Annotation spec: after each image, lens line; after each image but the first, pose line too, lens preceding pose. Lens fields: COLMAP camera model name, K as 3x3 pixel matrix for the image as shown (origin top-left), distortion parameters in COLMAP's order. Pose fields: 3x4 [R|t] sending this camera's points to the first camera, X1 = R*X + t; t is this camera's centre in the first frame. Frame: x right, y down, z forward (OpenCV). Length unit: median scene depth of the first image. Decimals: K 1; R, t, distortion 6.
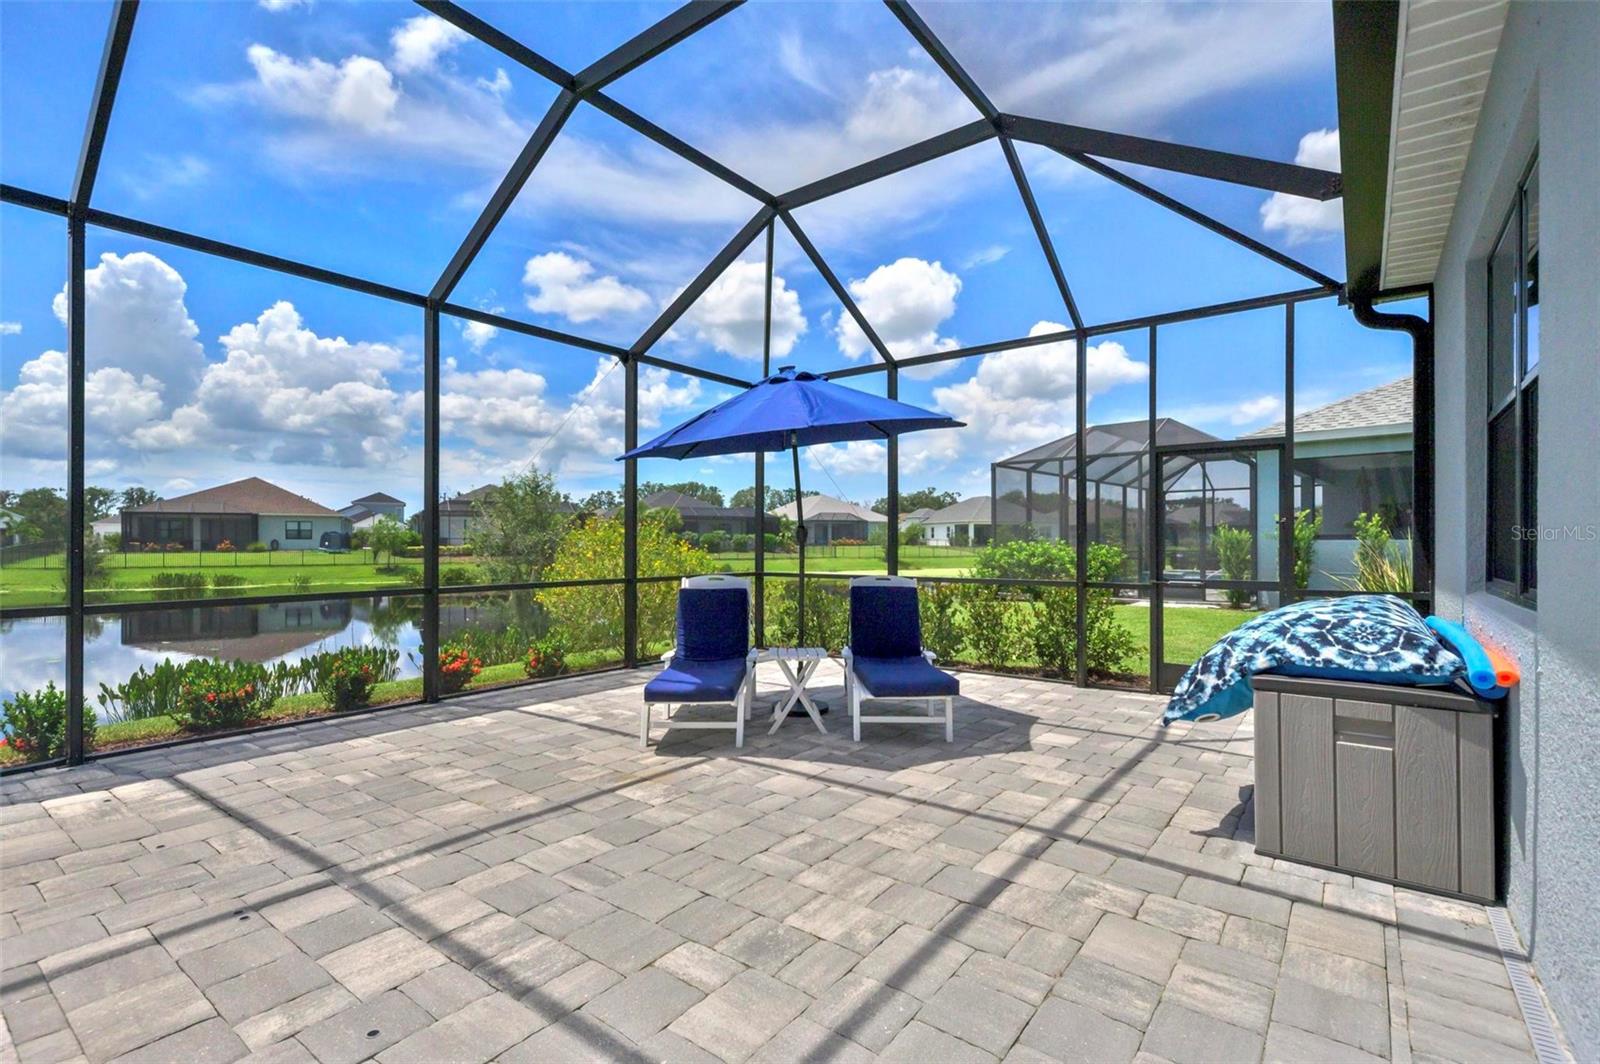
lens RADIAL K [[737.2, 0, 791.1], [0, 737.2, 538.6], [0, 0, 1]] dist [0.005650, 0.001399]
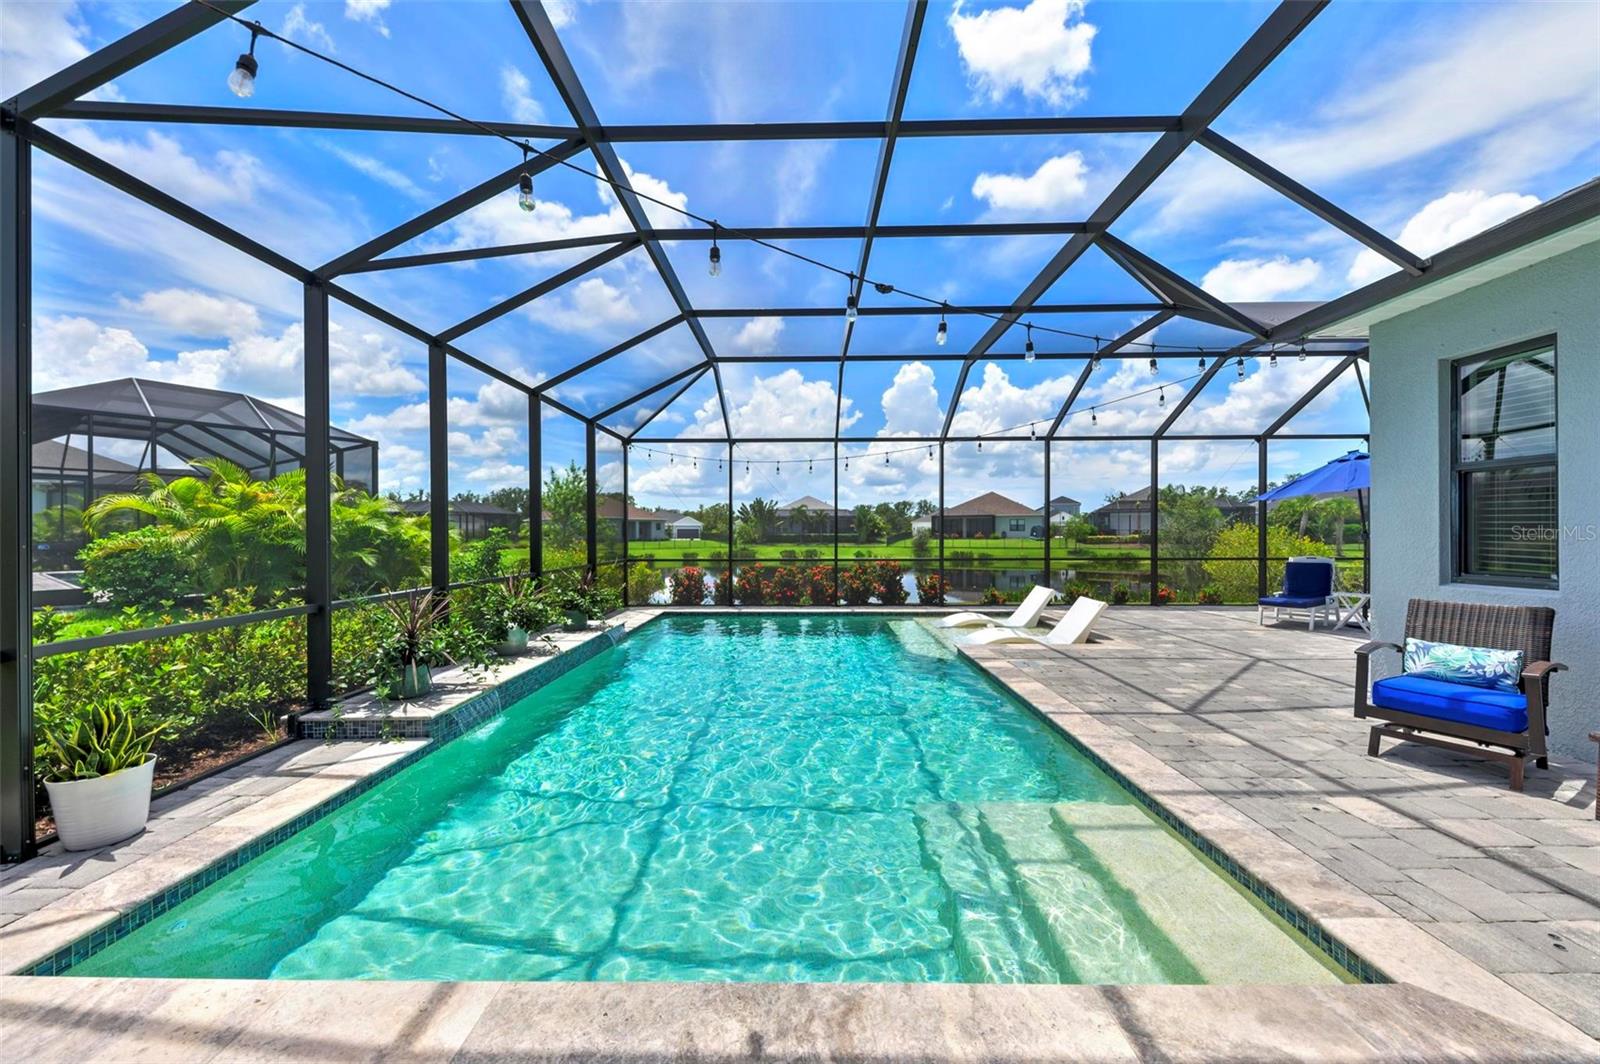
lens RADIAL K [[594.6, 0, 798.3], [0, 594.6, 534.0], [0, 0, 1]] dist [0.005291, -0.002902]
pose [[0.609746, 0.000201, -0.792597, 0.039737], [0.006698, 0.999963, 0.005406, -0.003095], [0.792569, -0.008605, 0.609722, -0.128247]]
